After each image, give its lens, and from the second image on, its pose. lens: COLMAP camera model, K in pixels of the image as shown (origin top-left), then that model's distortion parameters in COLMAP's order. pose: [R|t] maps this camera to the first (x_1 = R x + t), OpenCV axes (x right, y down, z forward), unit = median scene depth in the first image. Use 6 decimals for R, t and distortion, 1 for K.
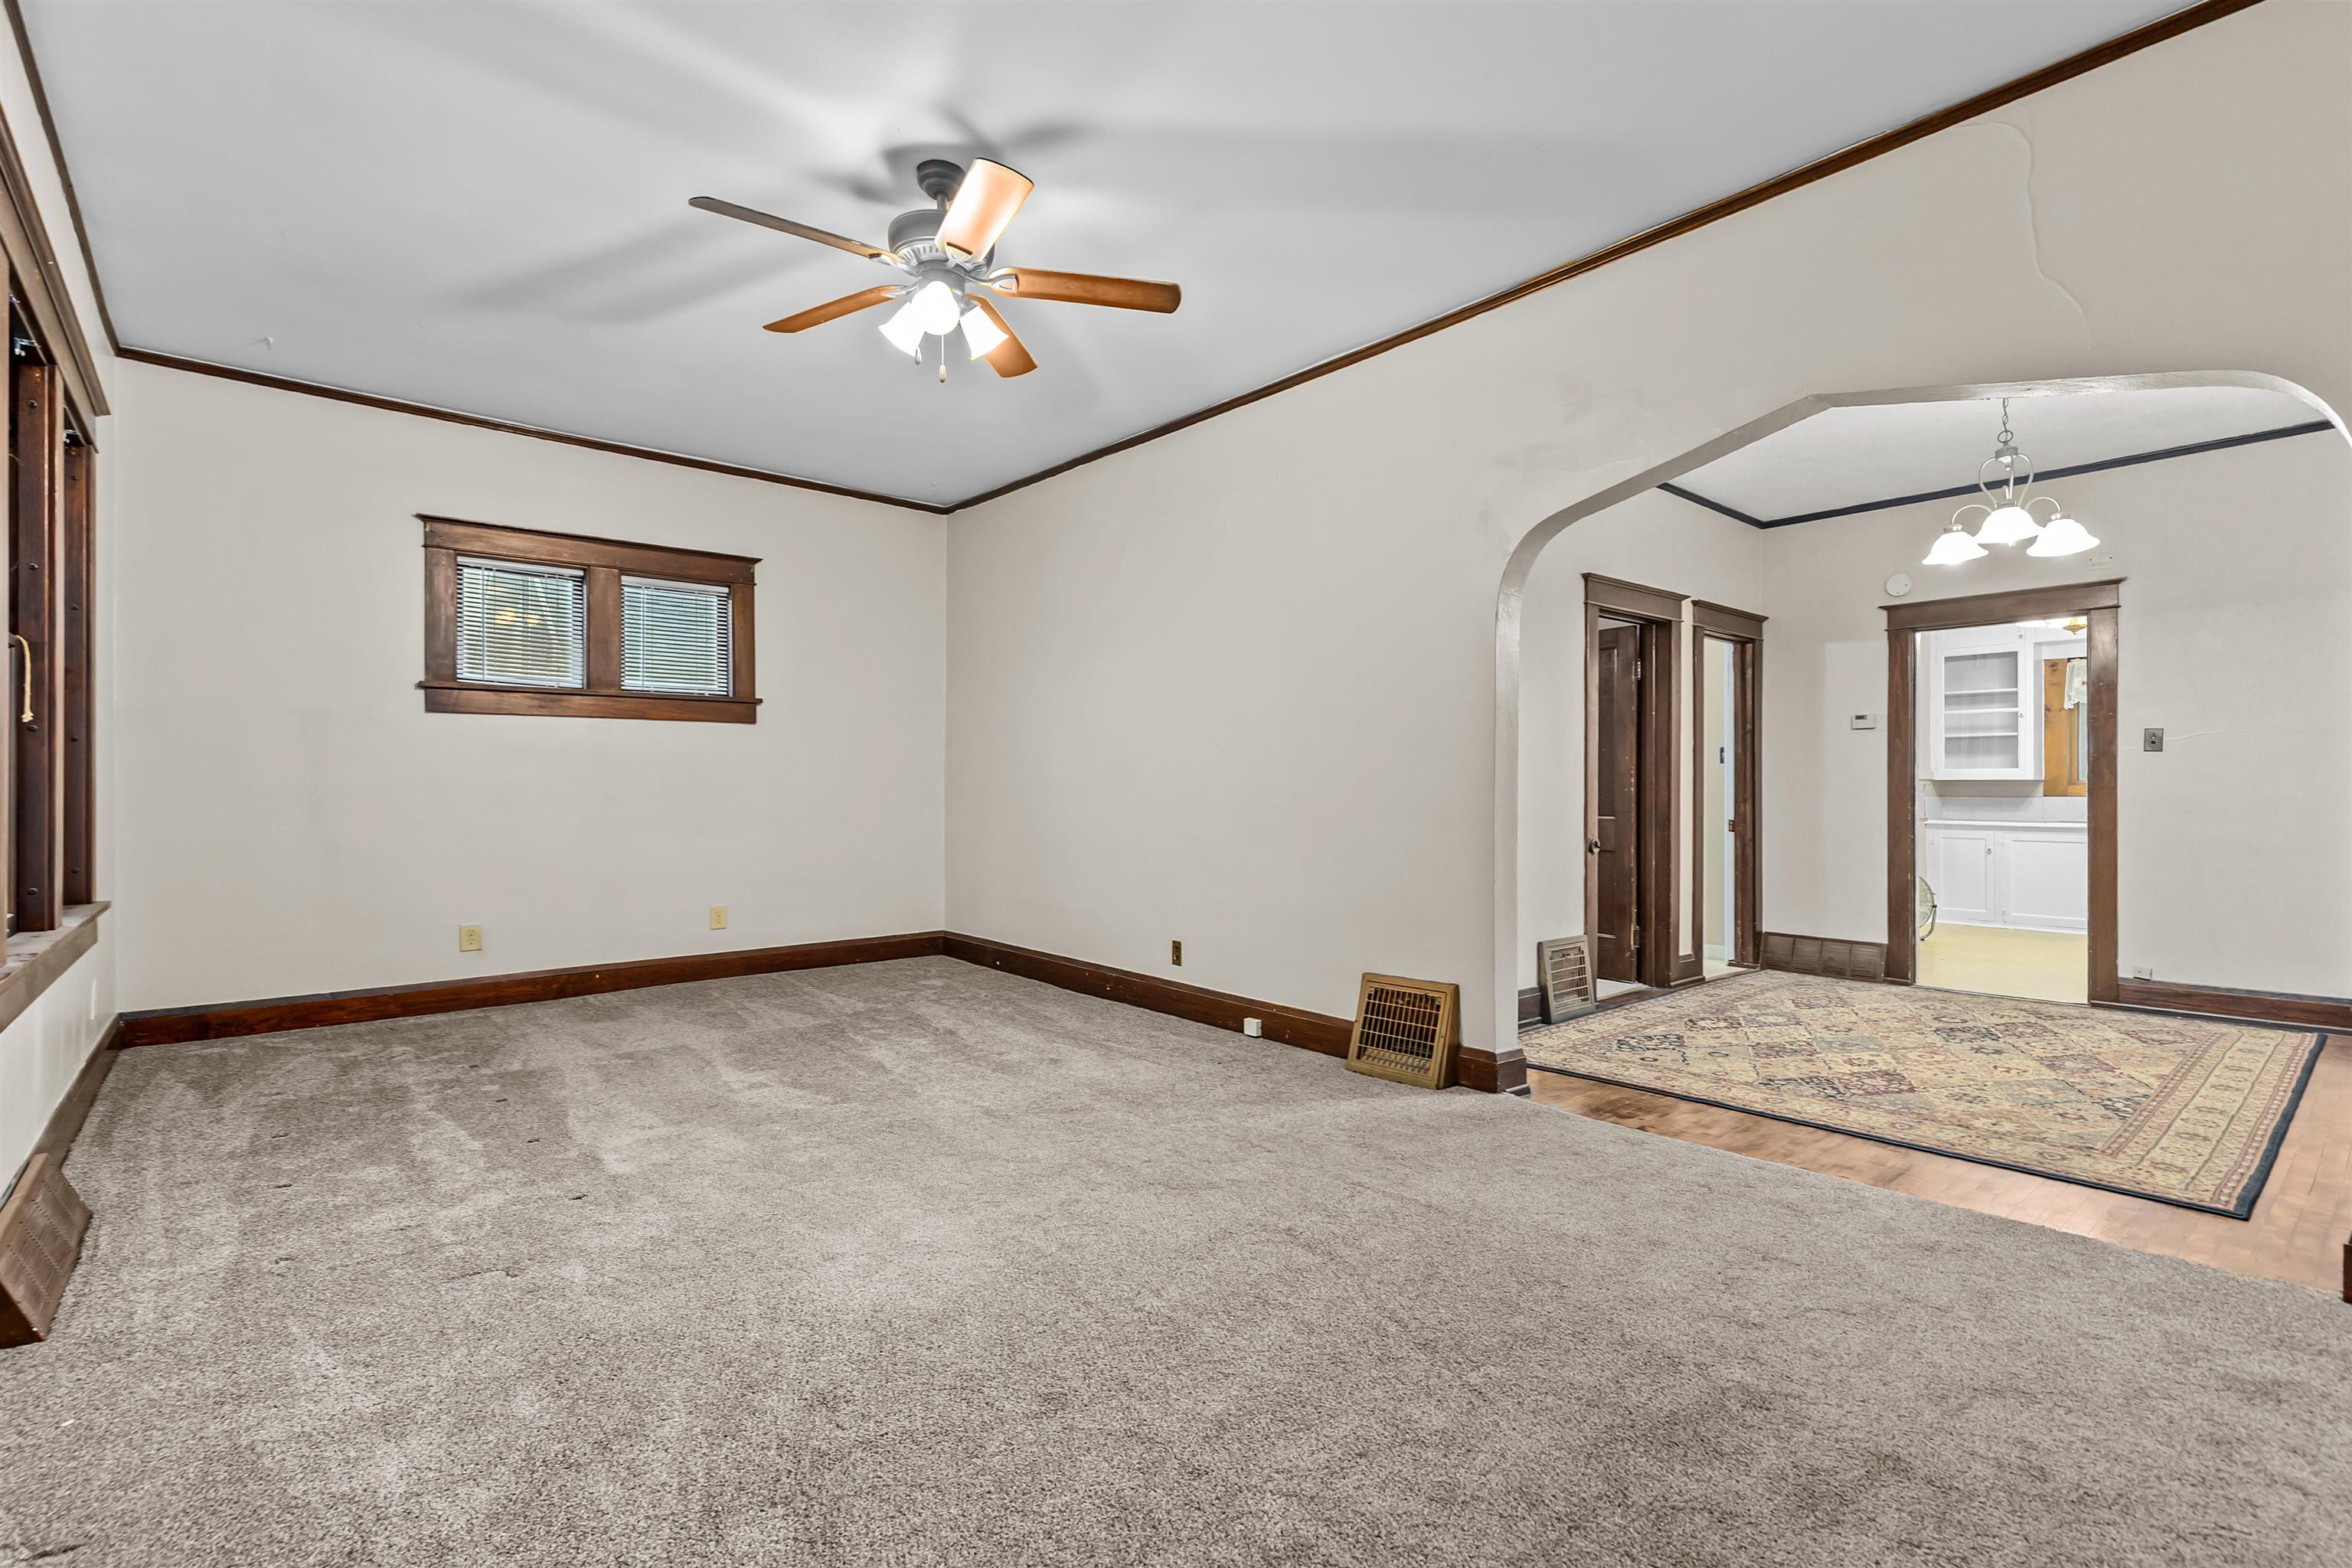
lens RADIAL K [[1067.5, 0, 1168.6], [0, 1067.5, 787.7], [0, 0, 1]] dist [0.012537, -0.000117]
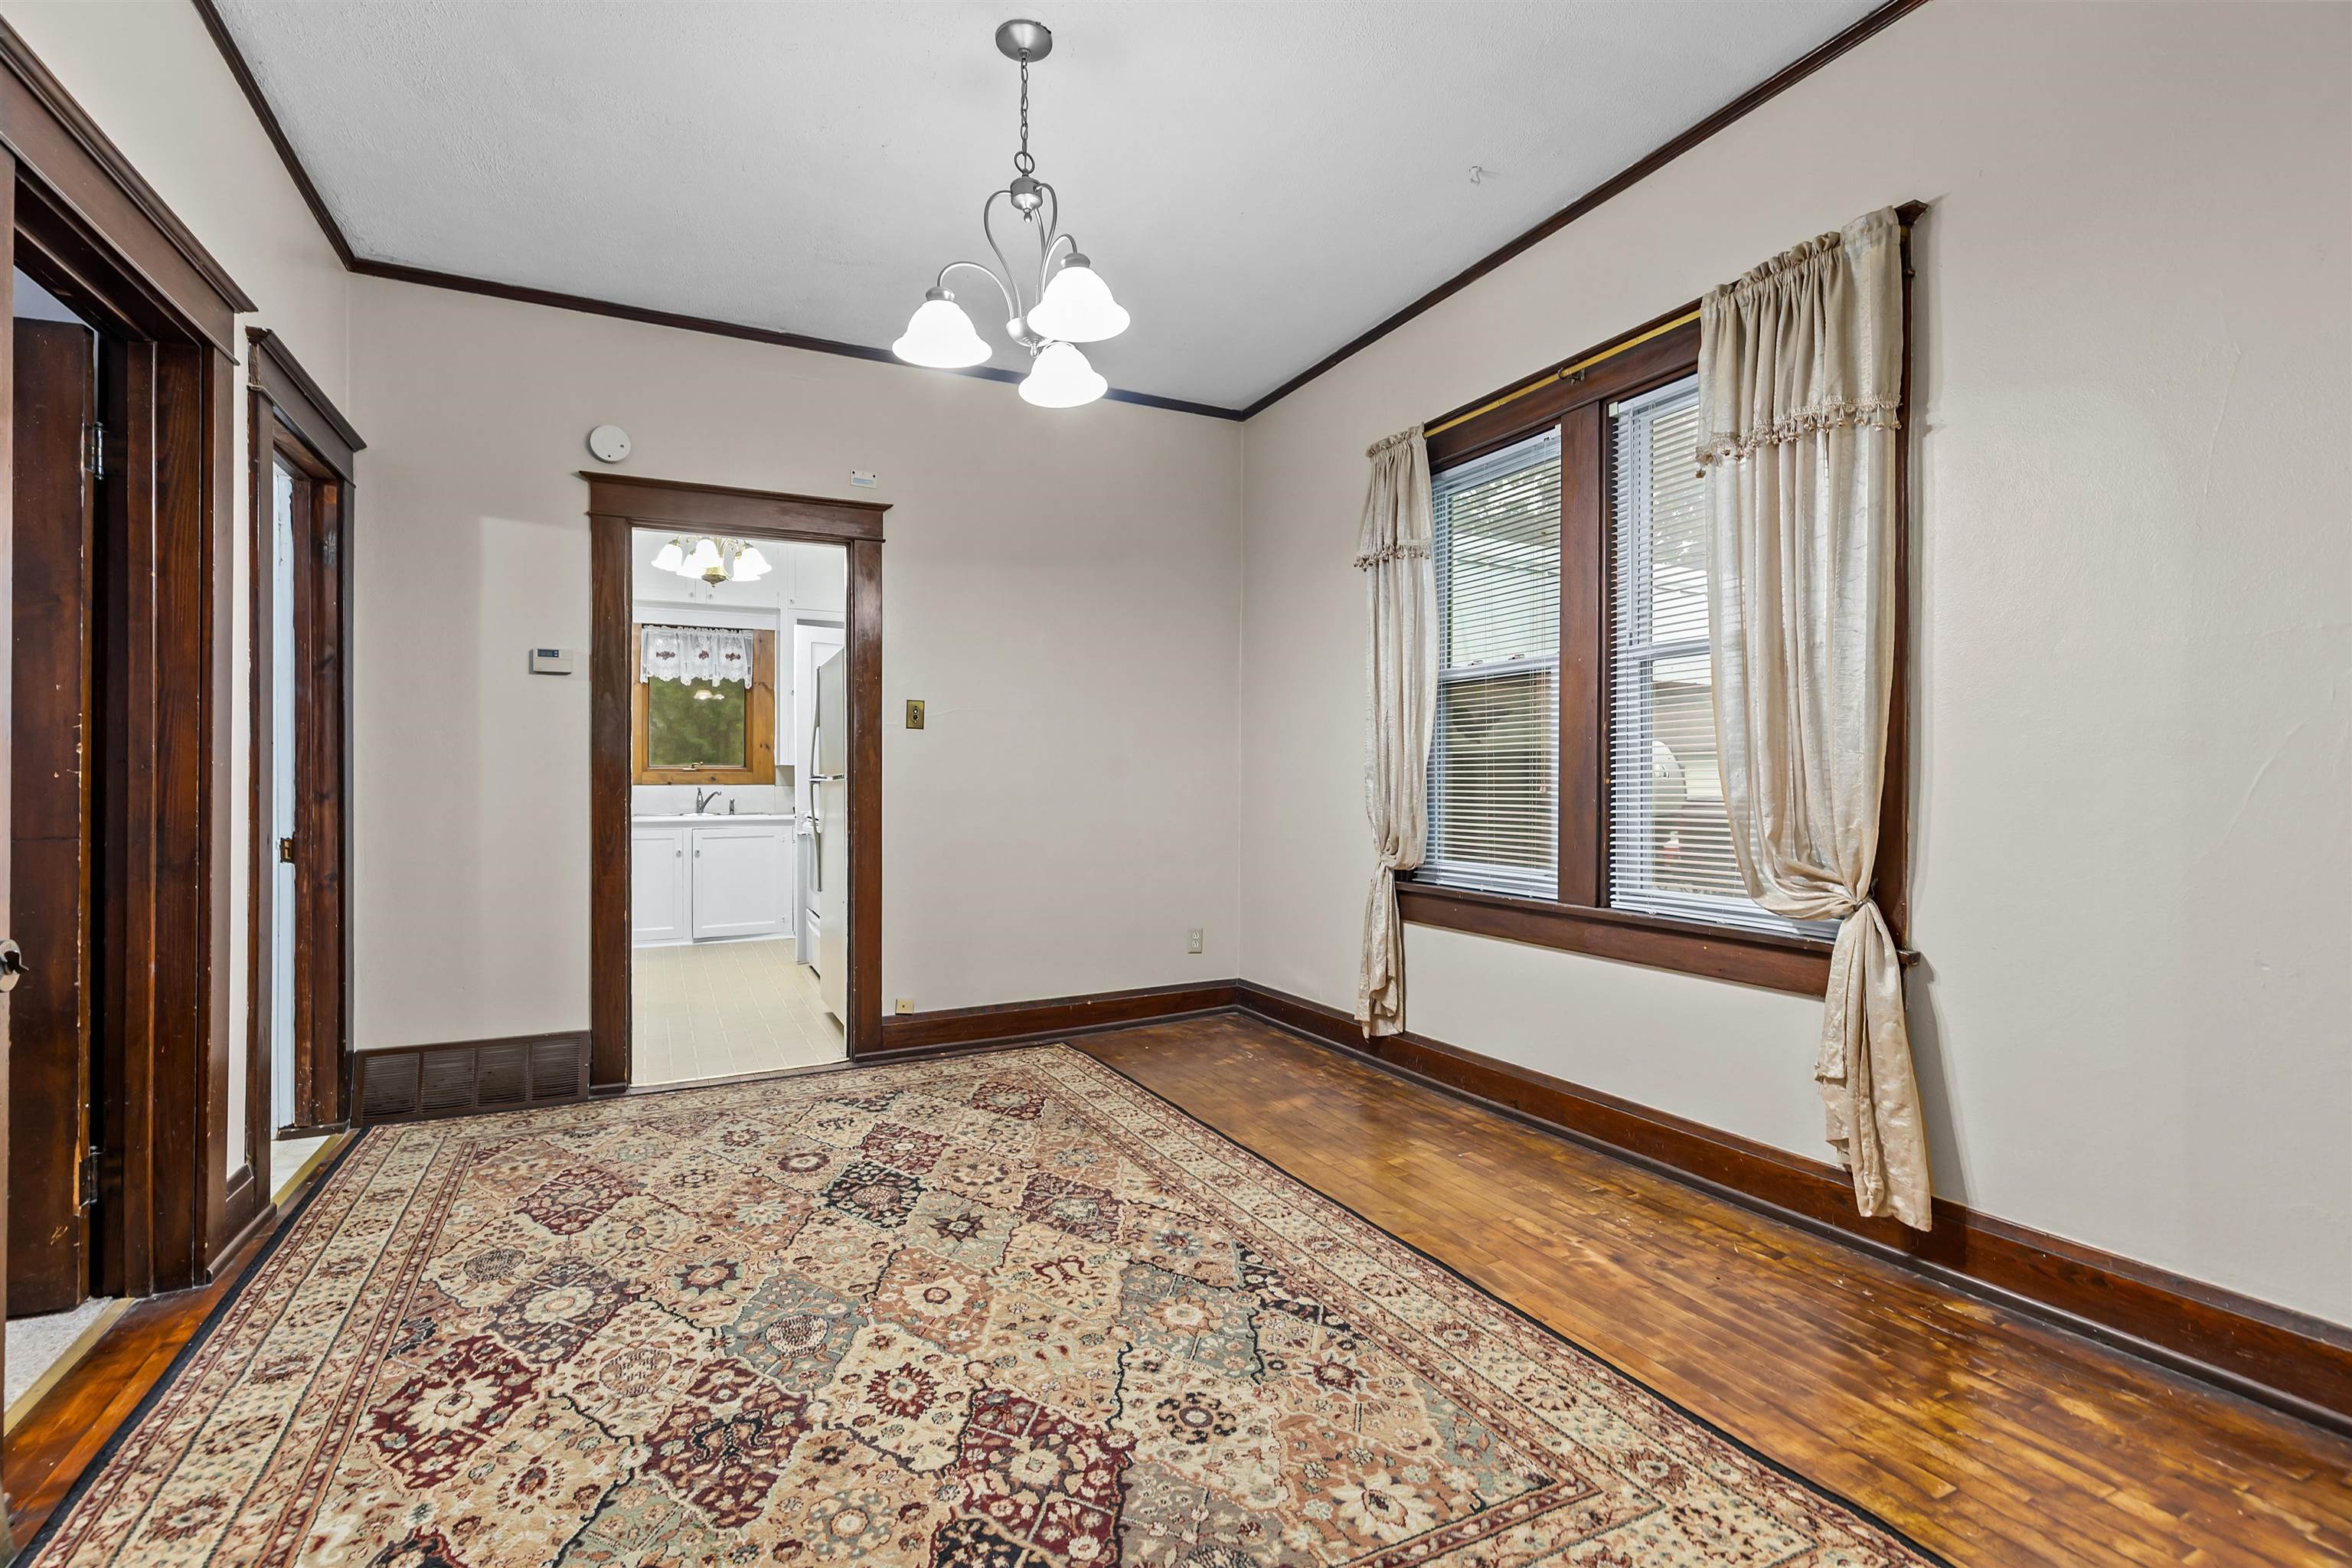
lens RADIAL K [[1067.5, 0, 1164.3], [0, 1067.5, 780.1], [0, 0, 1]] dist [0.012537, -0.000117]
pose [[0.249776, -0.001635, 0.968302, 0.166851], [-0.002030, 0.999995, 0.002212, 0.001911], [-0.968301, -0.002518, 0.249772, 0.543519]]
